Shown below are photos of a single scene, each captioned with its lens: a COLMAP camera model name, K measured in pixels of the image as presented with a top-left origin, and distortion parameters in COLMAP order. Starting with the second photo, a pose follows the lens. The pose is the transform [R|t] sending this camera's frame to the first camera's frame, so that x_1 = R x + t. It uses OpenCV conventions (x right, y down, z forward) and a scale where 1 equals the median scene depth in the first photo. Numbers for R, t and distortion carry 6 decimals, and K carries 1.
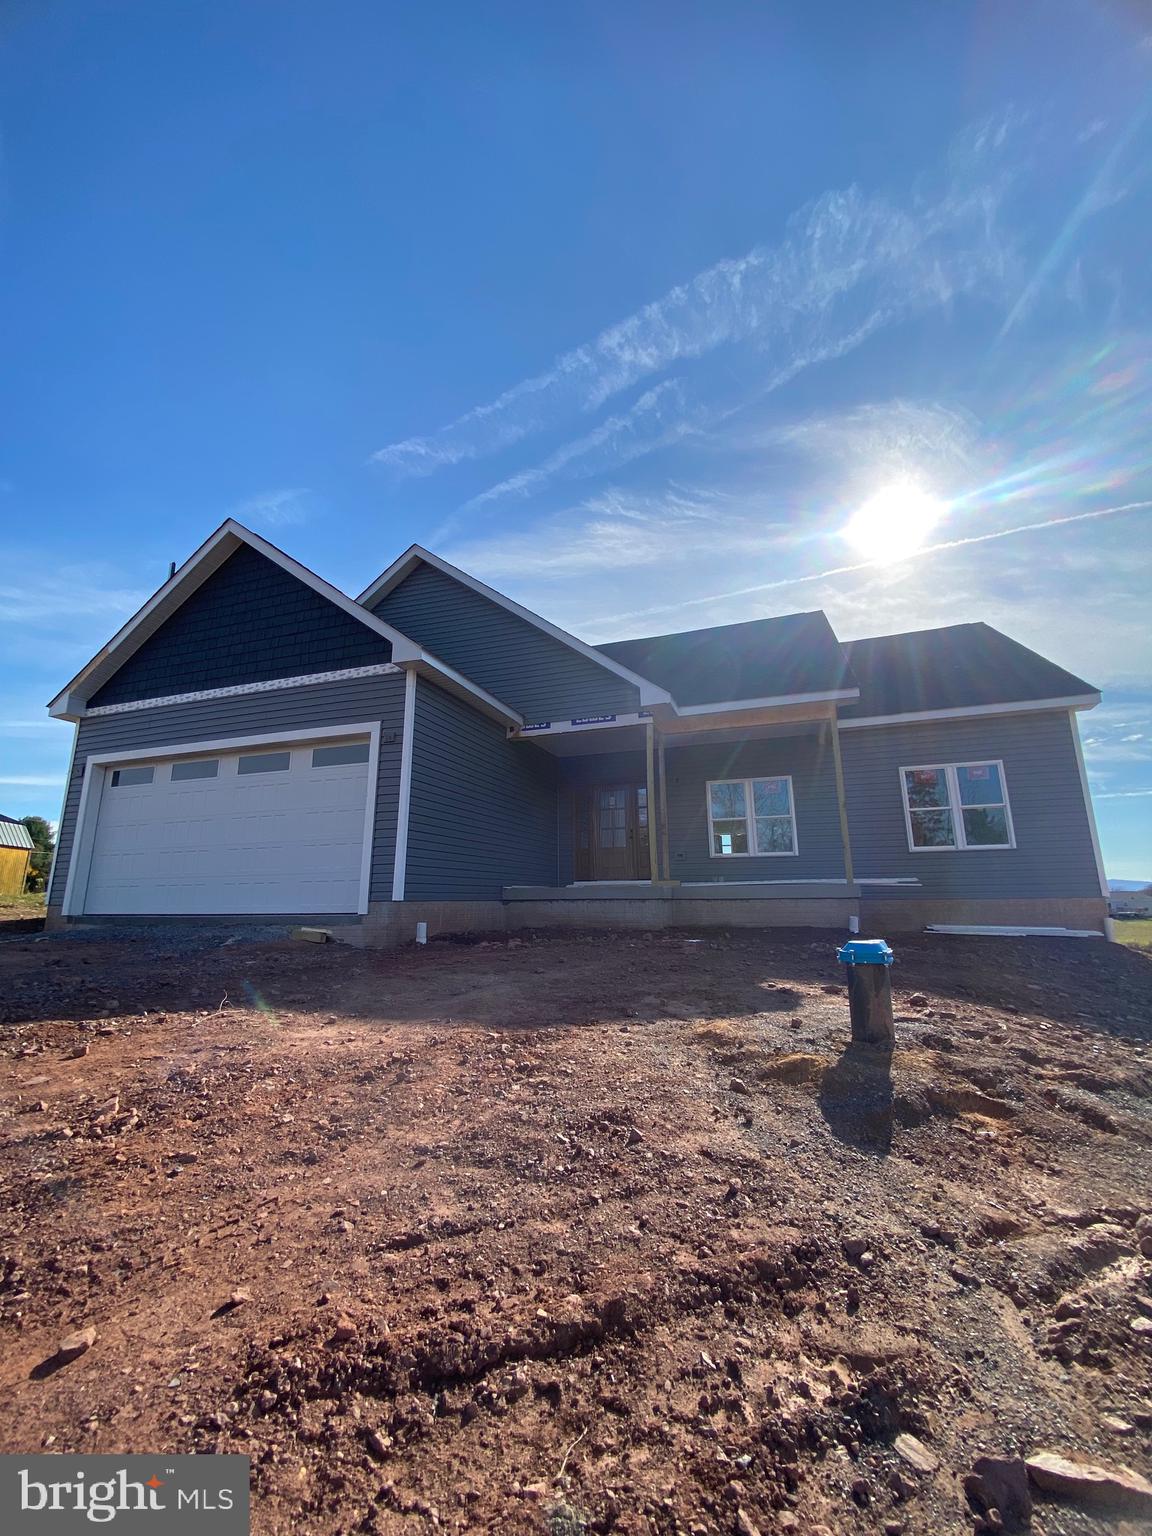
lens RADIAL K [[620.4, 0, 576.0], [0, 620.4, 768.0], [0, 0, 1]] dist [0.017034, -0.000194]
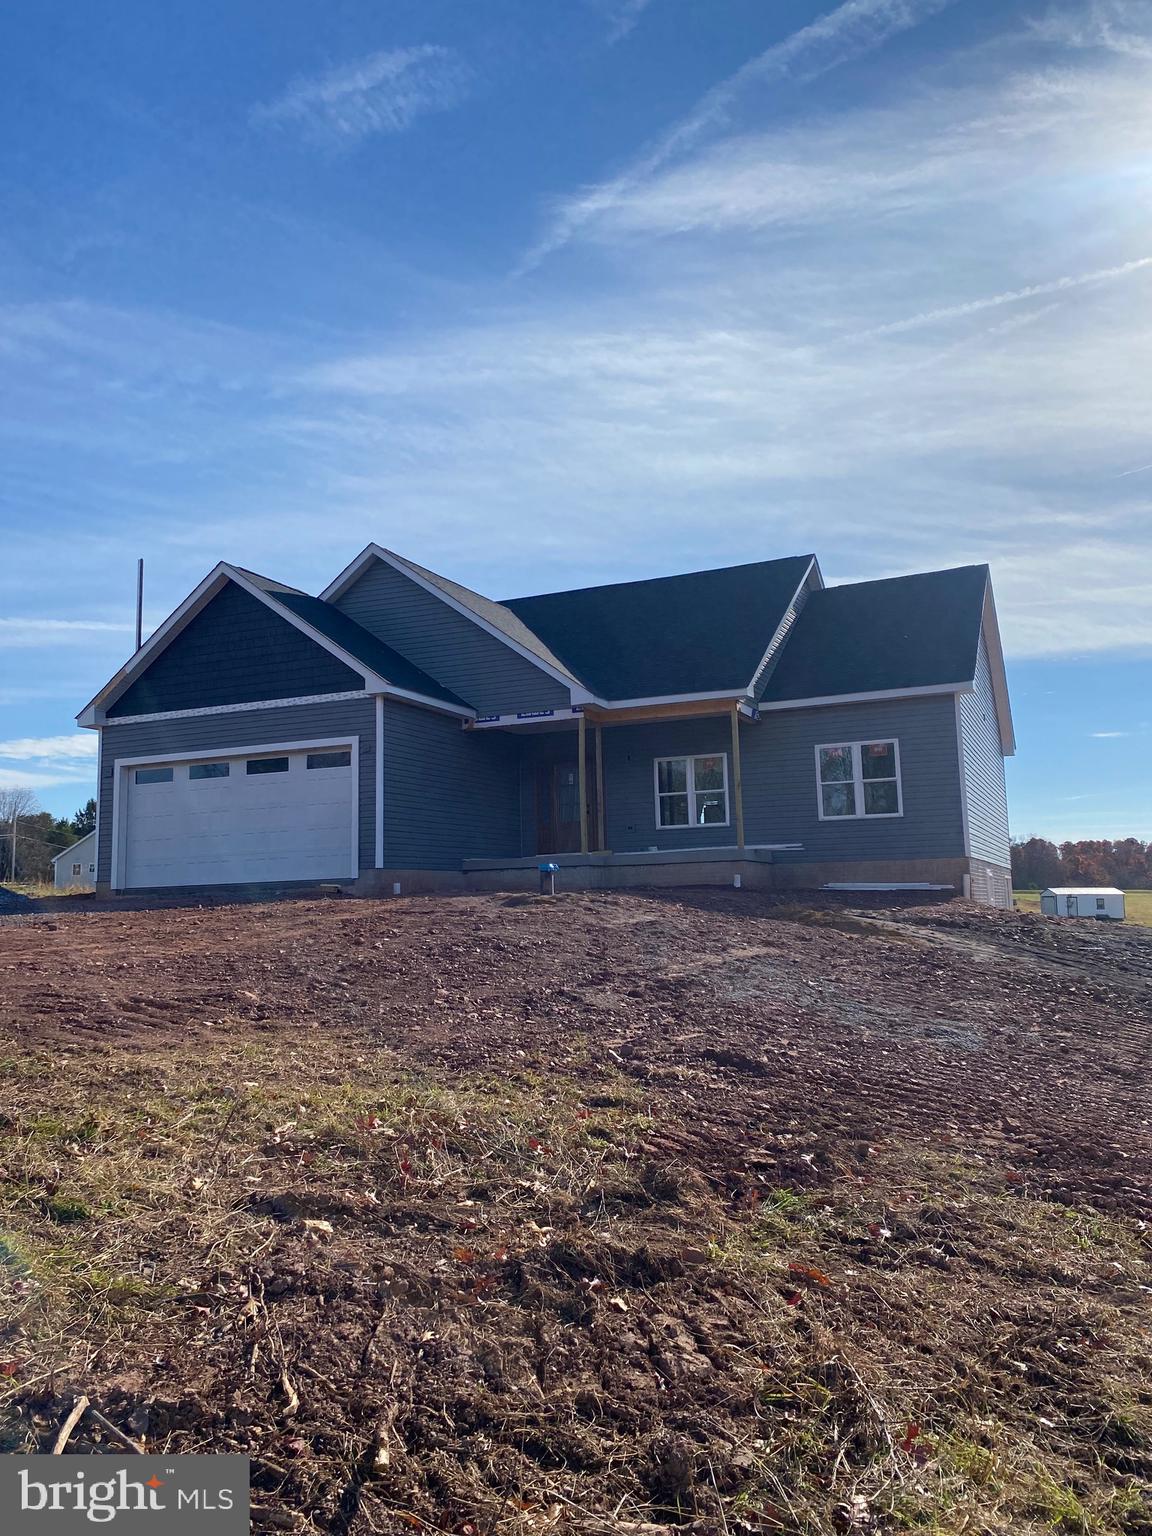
lens RADIAL K [[1127.2, 0, 576.0], [0, 1127.2, 768.0], [0, 0, 1]] dist [0.097879, 0.000621]
pose [[0.996741, -0.026985, -0.076022, 0.270352], [0.034313, 0.994712, 0.096802, -0.185752], [0.073008, -0.099095, 0.992396, -1.122831]]
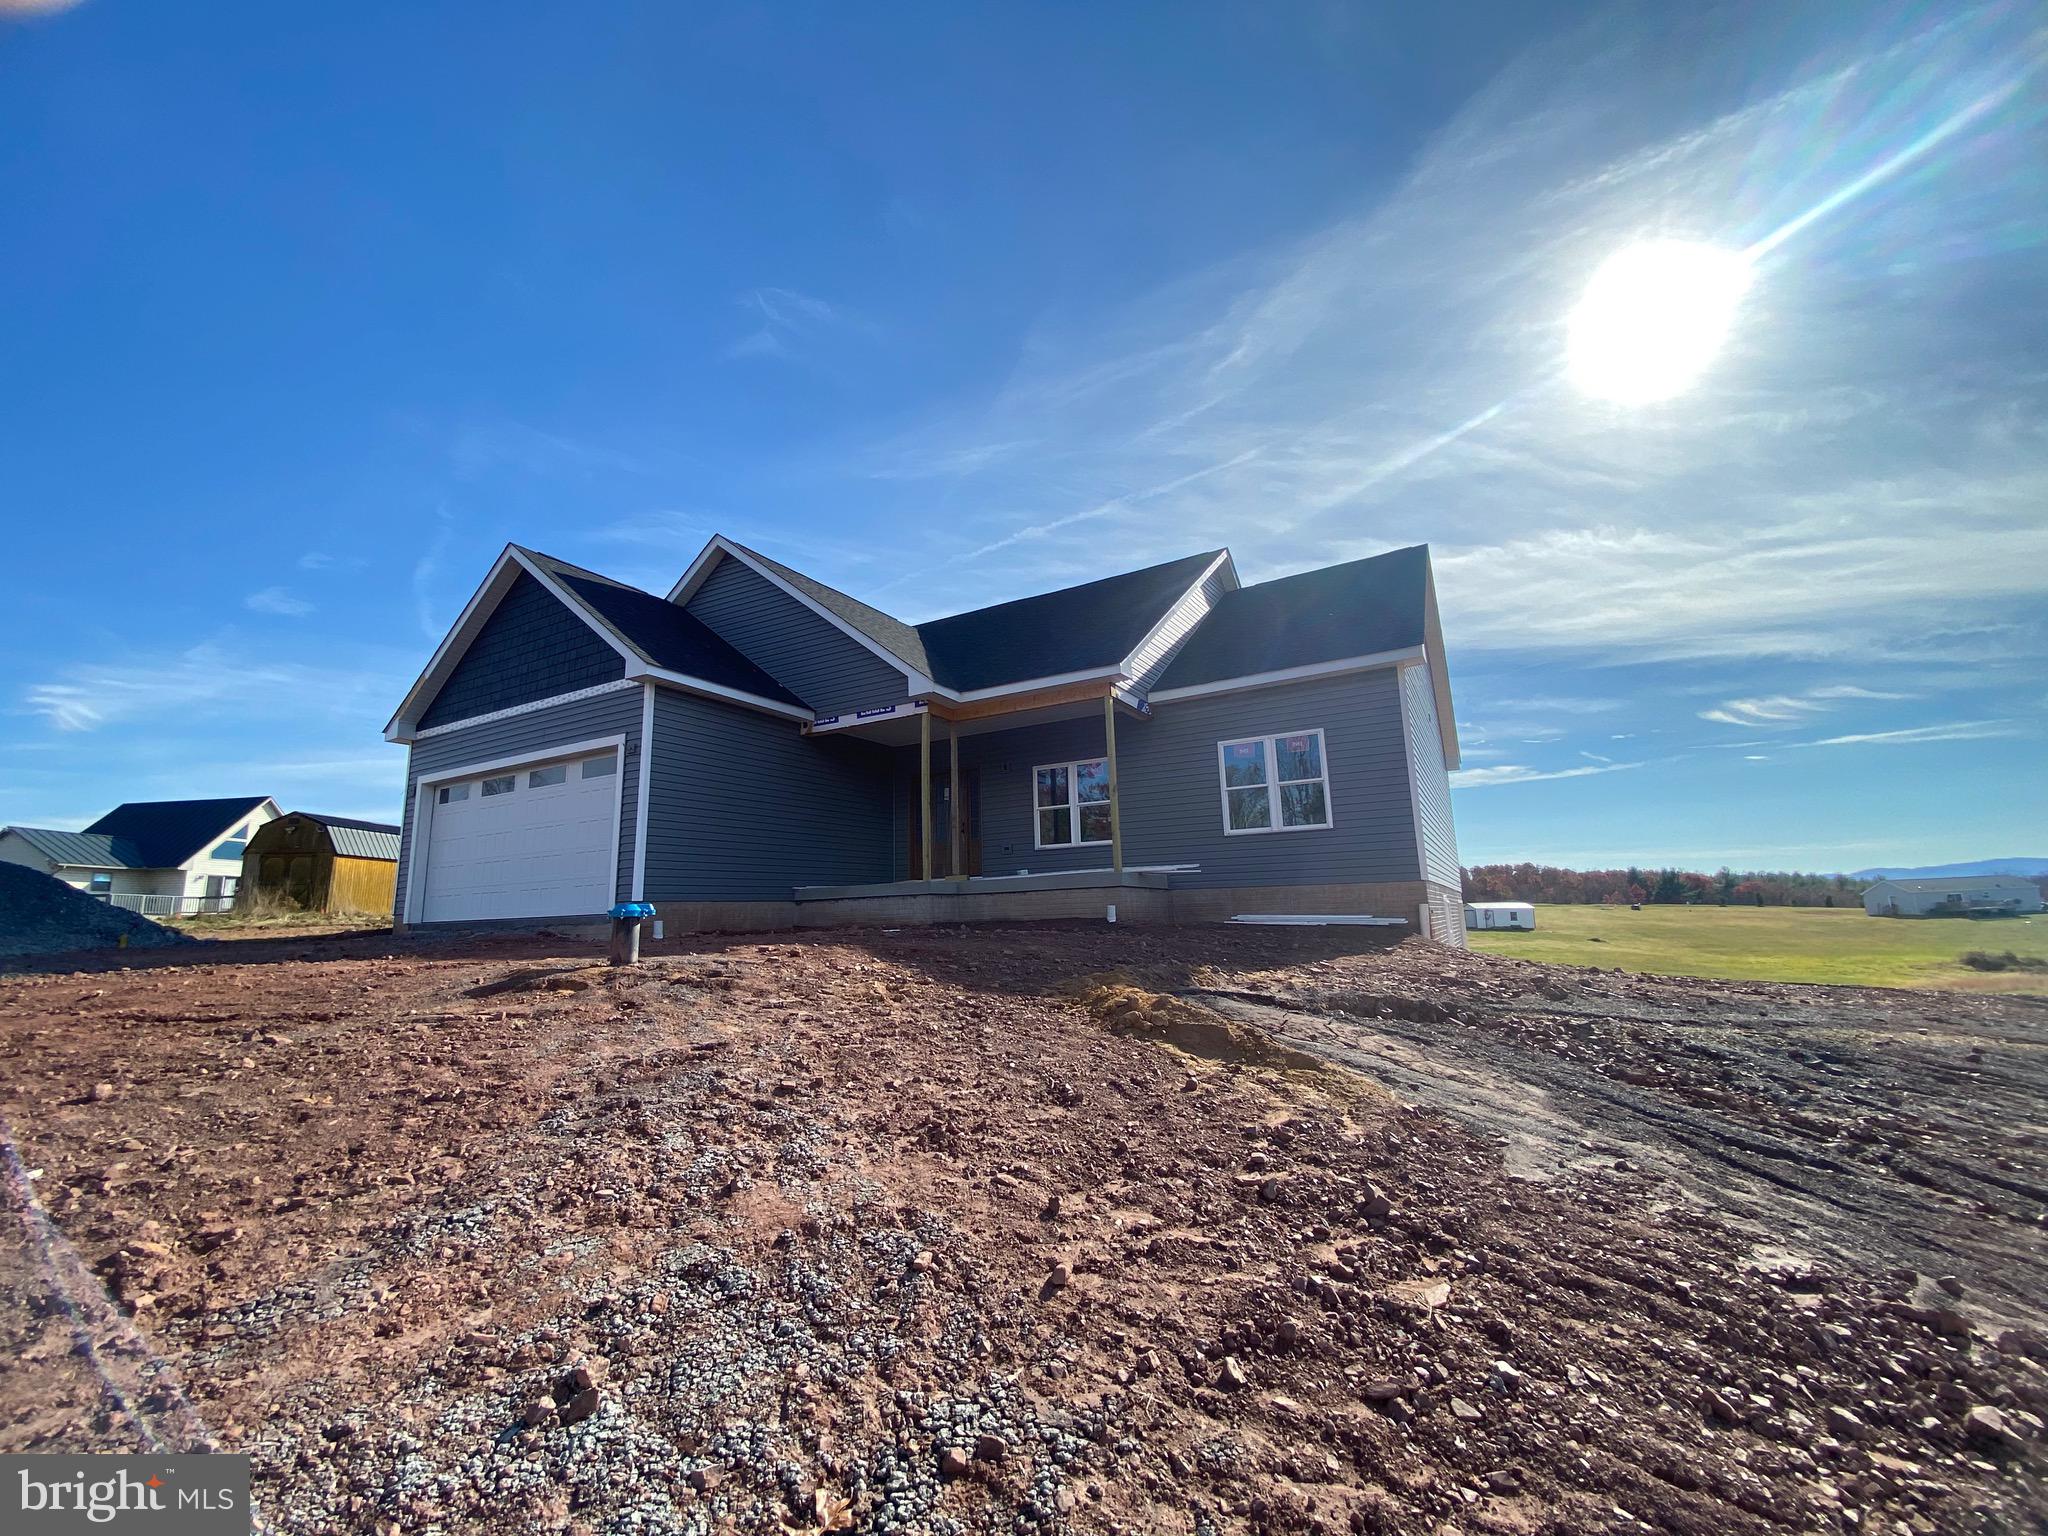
lens RADIAL K [[793.2, 0, 1017.7], [0, 793.2, 770.8], [0, 0, 1]] dist [0.043317, -0.000033]
pose [[0.982271, -0.051189, -0.180344, 0.481557], [0.058295, 0.997709, 0.034322, -0.016602], [0.178174, -0.044226, 0.983005, -0.183253]]
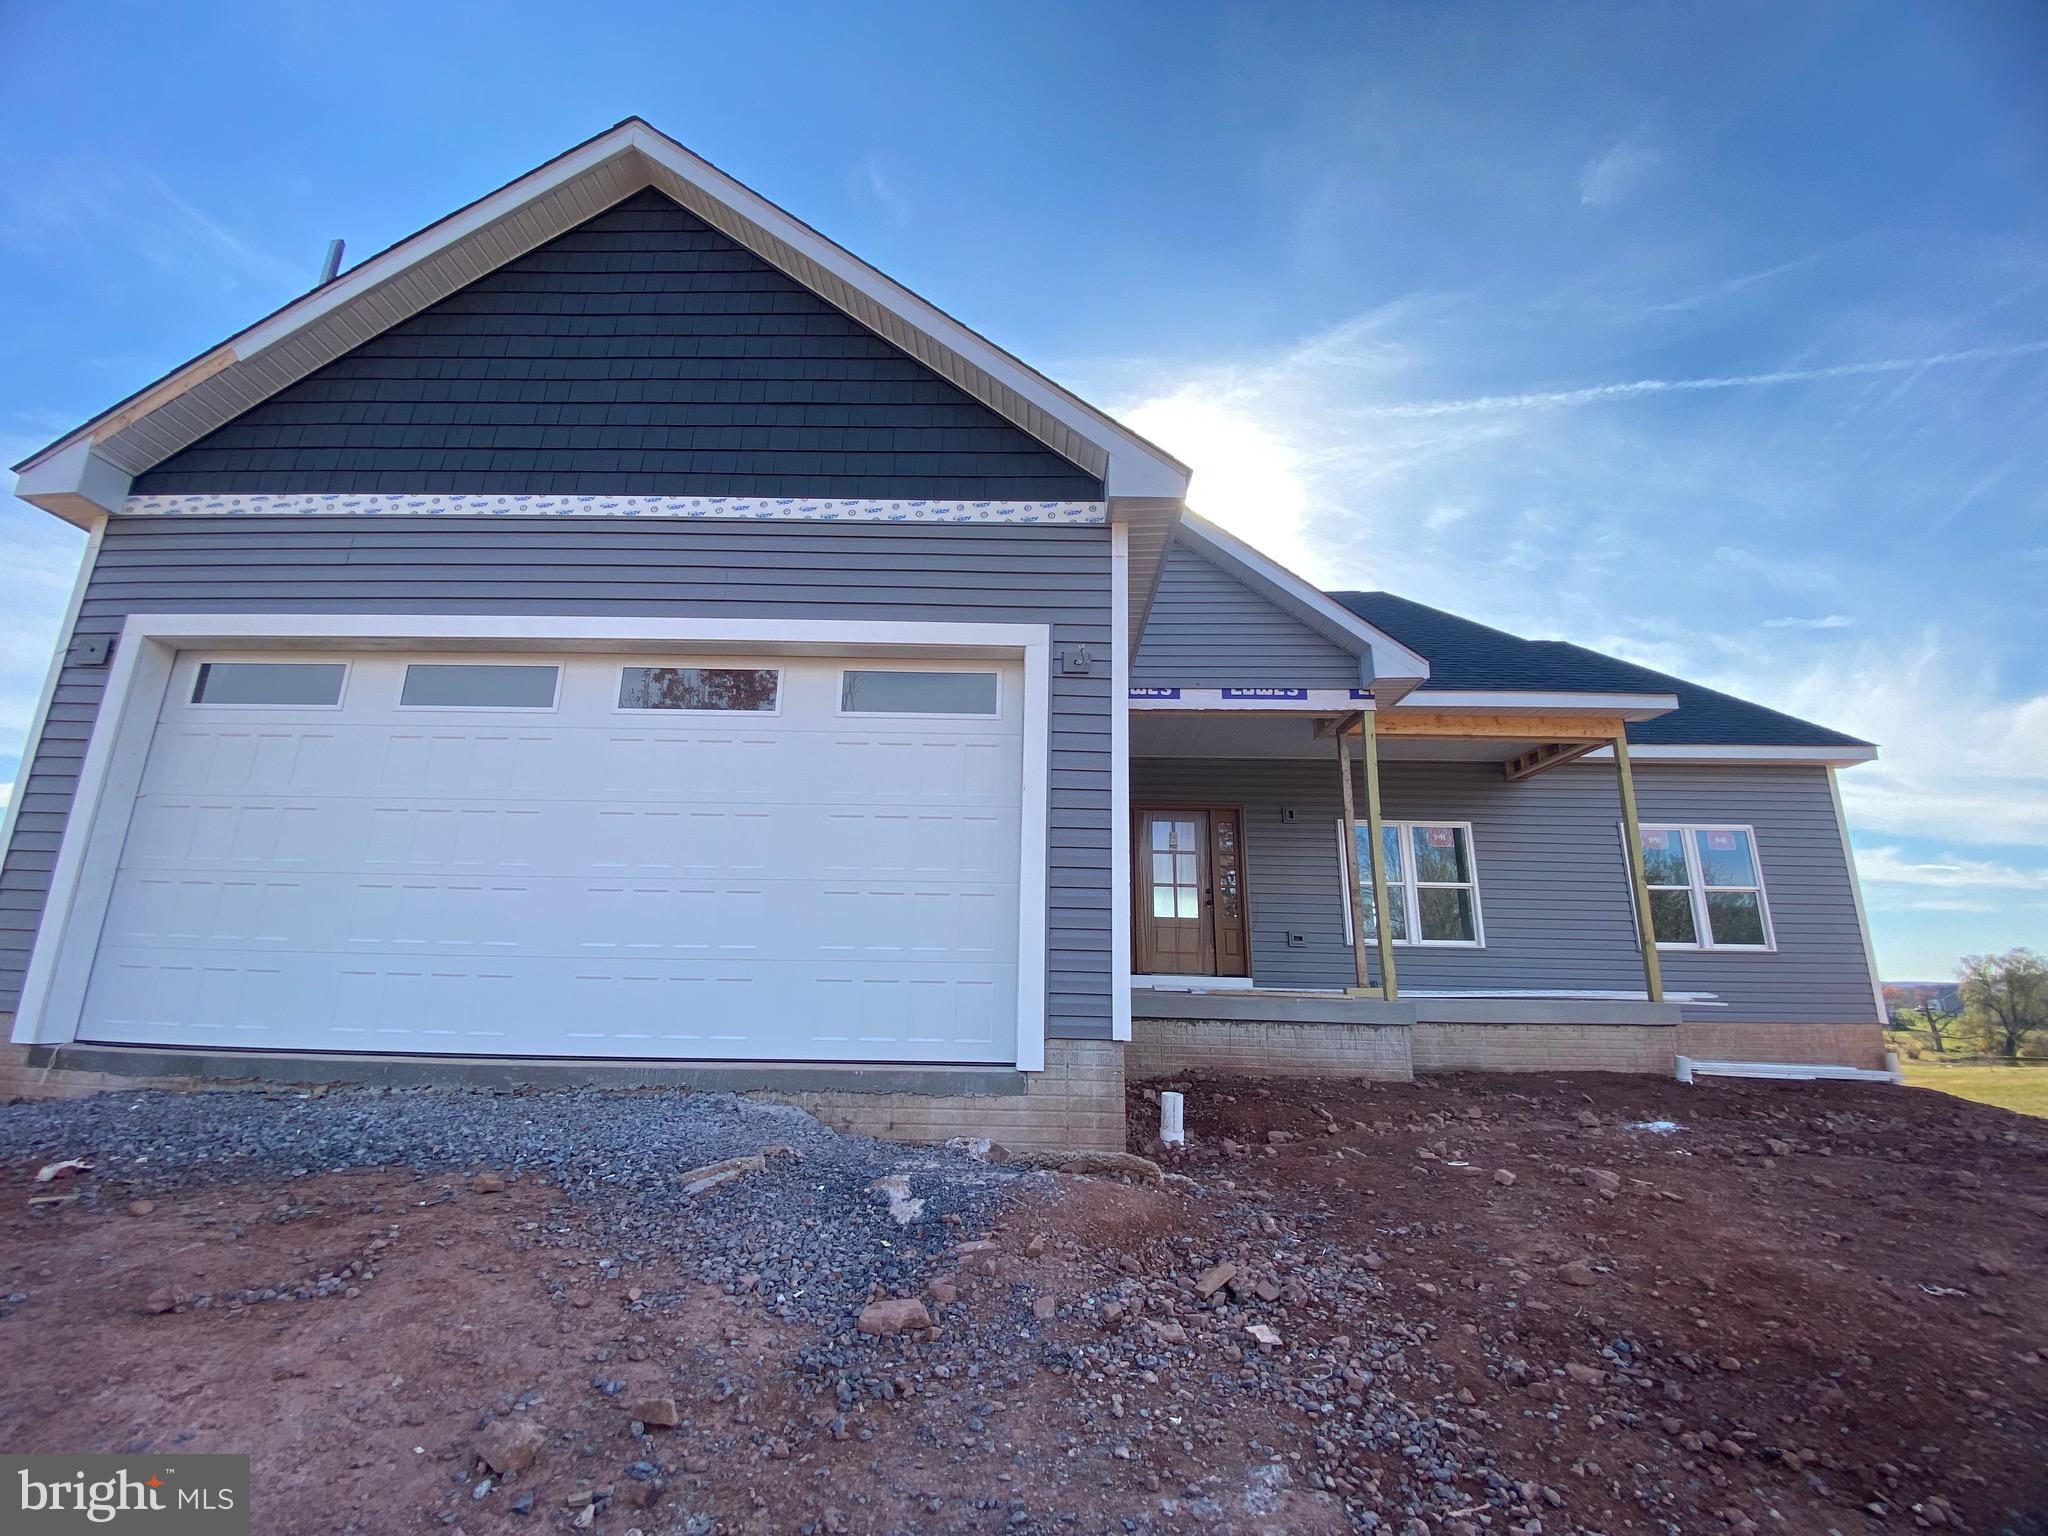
lens RADIAL K [[828.1, 0, 1016.1], [0, 828.1, 770.1], [0, 0, 1]] dist [-0.002865, -0.000543]
pose [[0.949050, 0.102581, 0.297960, -0.415119], [-0.094711, 0.994670, -0.040773, 0.044177], [-0.300555, 0.010475, 0.953707, 0.371250]]
